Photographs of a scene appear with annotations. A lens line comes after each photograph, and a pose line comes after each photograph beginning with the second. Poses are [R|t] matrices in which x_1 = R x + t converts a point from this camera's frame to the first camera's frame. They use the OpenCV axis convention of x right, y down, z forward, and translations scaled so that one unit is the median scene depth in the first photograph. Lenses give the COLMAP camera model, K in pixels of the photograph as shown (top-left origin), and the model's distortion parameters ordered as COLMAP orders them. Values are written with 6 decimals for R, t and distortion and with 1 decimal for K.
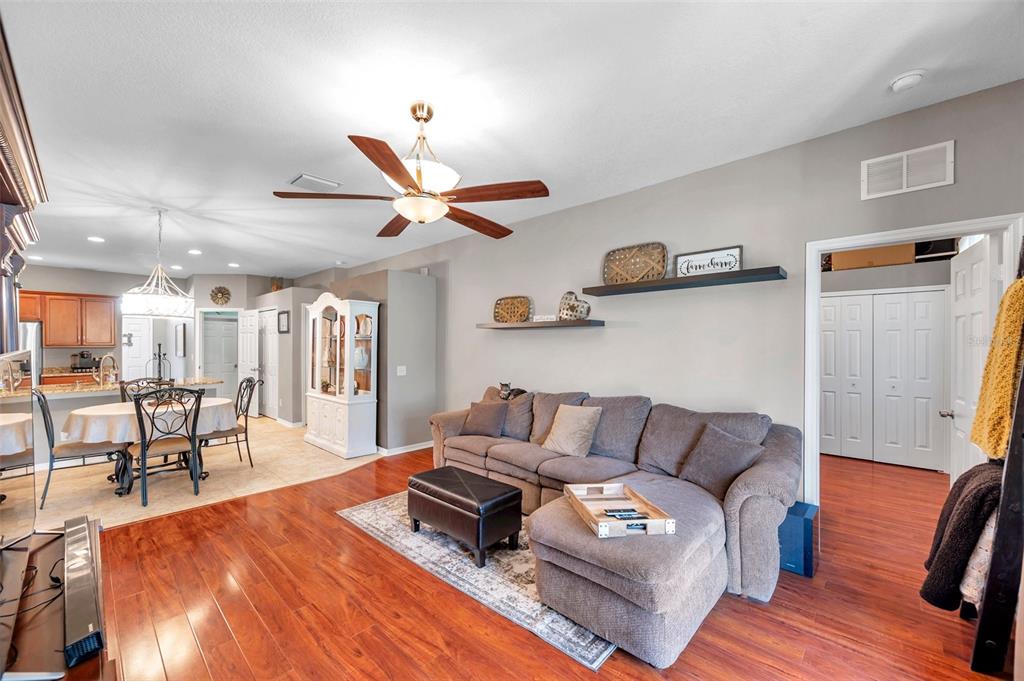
lens RADIAL K [[407.5, 0, 516.1], [0, 407.5, 345.0], [0, 0, 1]] dist [0.000773, -0.000539]
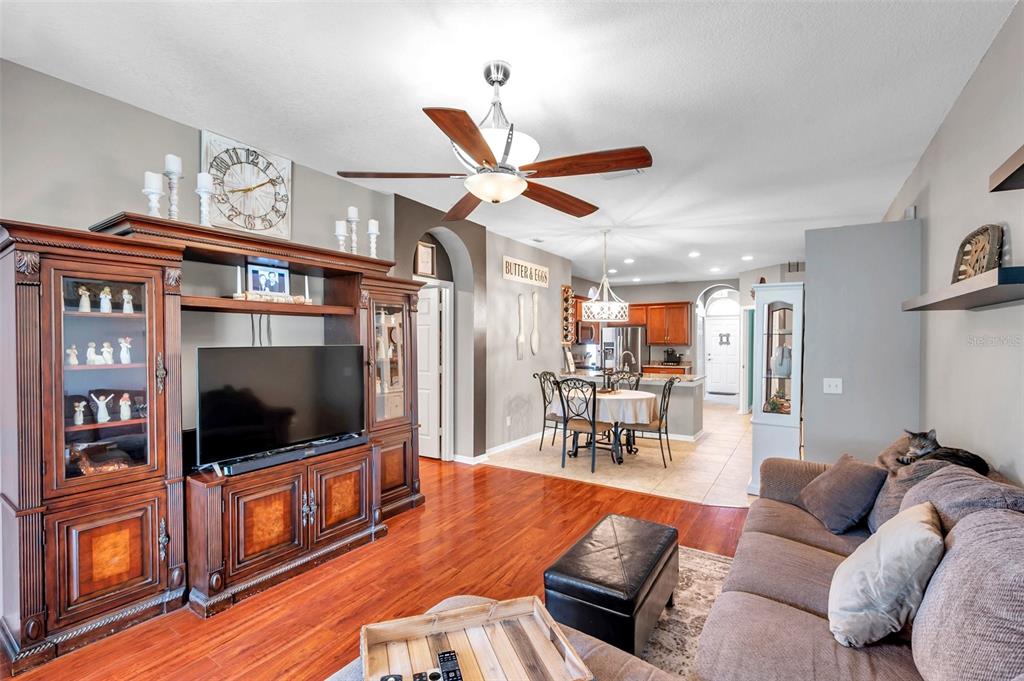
lens RADIAL K [[456.7, 0, 519.3], [0, 456.7, 343.2], [0, 0, 1]] dist [-0.001673, -0.000042]
pose [[0.177180, 0.002207, -0.984176, 0.470155], [-0.005337, 0.999985, 0.001281, -0.001717], [0.984164, 0.005026, 0.177189, 0.569317]]
